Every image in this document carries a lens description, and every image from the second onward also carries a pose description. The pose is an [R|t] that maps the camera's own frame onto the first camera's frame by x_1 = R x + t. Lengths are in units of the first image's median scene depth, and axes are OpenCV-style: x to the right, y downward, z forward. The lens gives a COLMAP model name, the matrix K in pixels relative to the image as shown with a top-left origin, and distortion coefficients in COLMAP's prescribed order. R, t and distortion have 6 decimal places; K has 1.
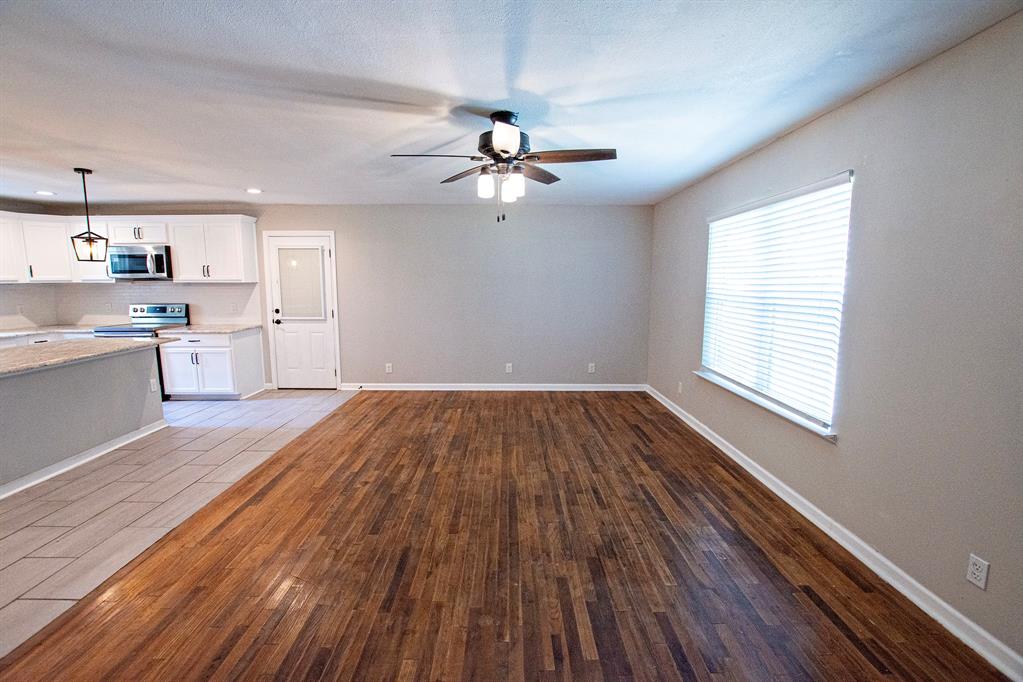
lens RADIAL K [[446.6, 0, 508.8], [0, 446.6, 340.6], [0, 0, 1]] dist [-0.031185, 0.003118]
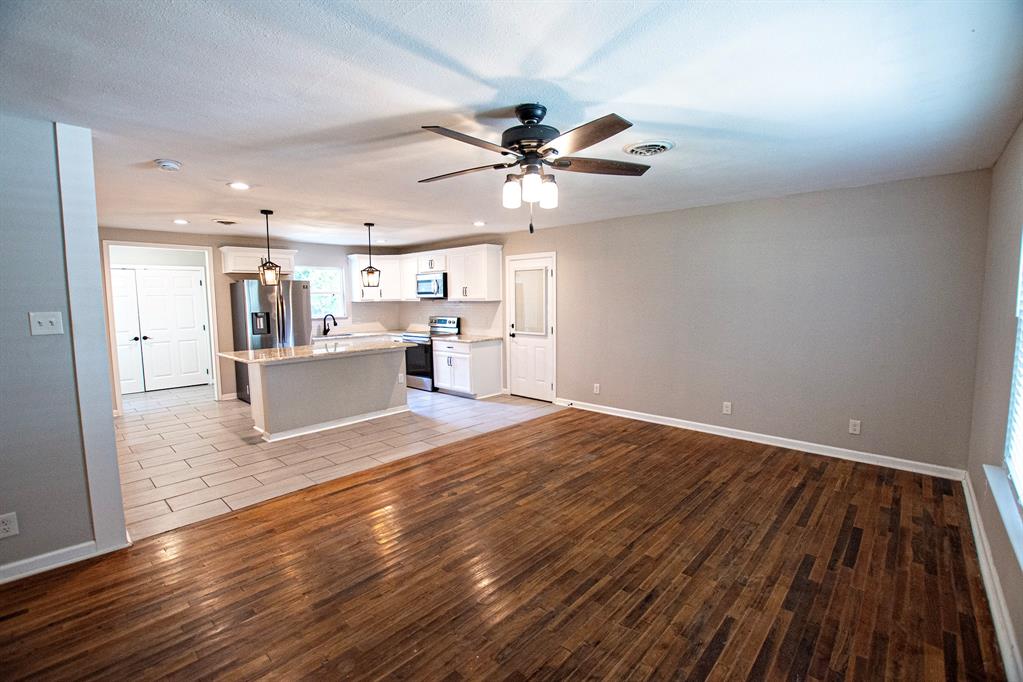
lens RADIAL K [[446.6, 0, 514.4], [0, 446.6, 340.2], [0, 0, 1]] dist [-0.031185, 0.003118]
pose [[0.733067, 0.054928, -0.677935, 0.414294], [-0.079258, 0.996842, -0.004937, -0.039999], [0.675523, 0.057351, 0.735106, 0.269508]]
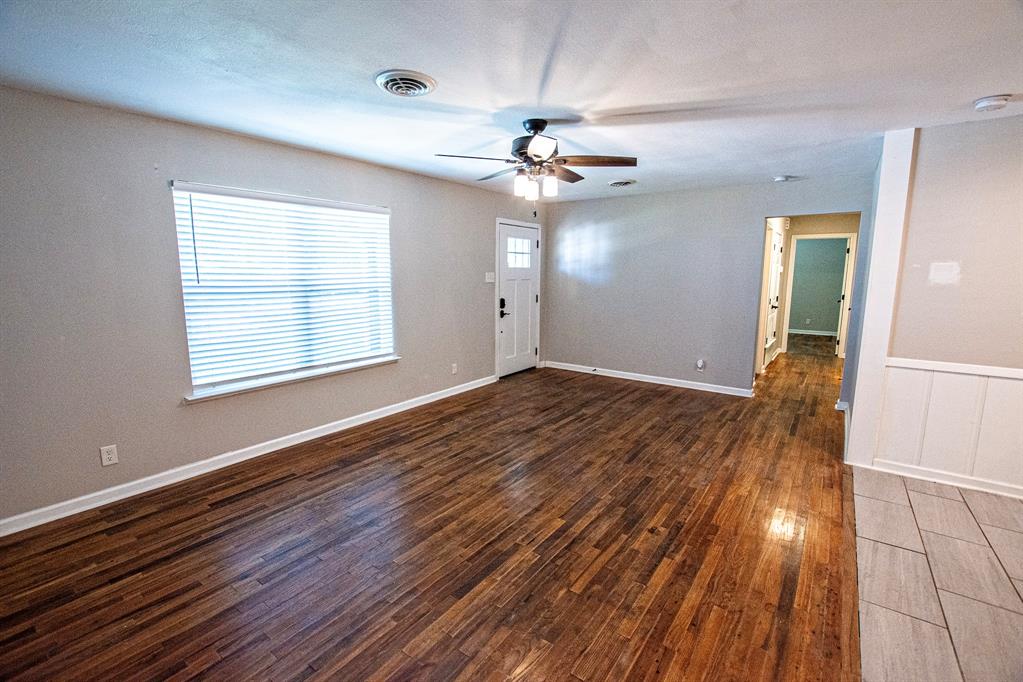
lens RADIAL K [[446.6, 0, 514.3], [0, 446.6, 340.7], [0, 0, 1]] dist [-0.031185, 0.003118]
pose [[-0.804924, -0.094921, 0.585737, -0.484613], [0.073052, 0.963761, 0.256570, -0.194324], [-0.588865, 0.249309, -0.768820, 1.458715]]
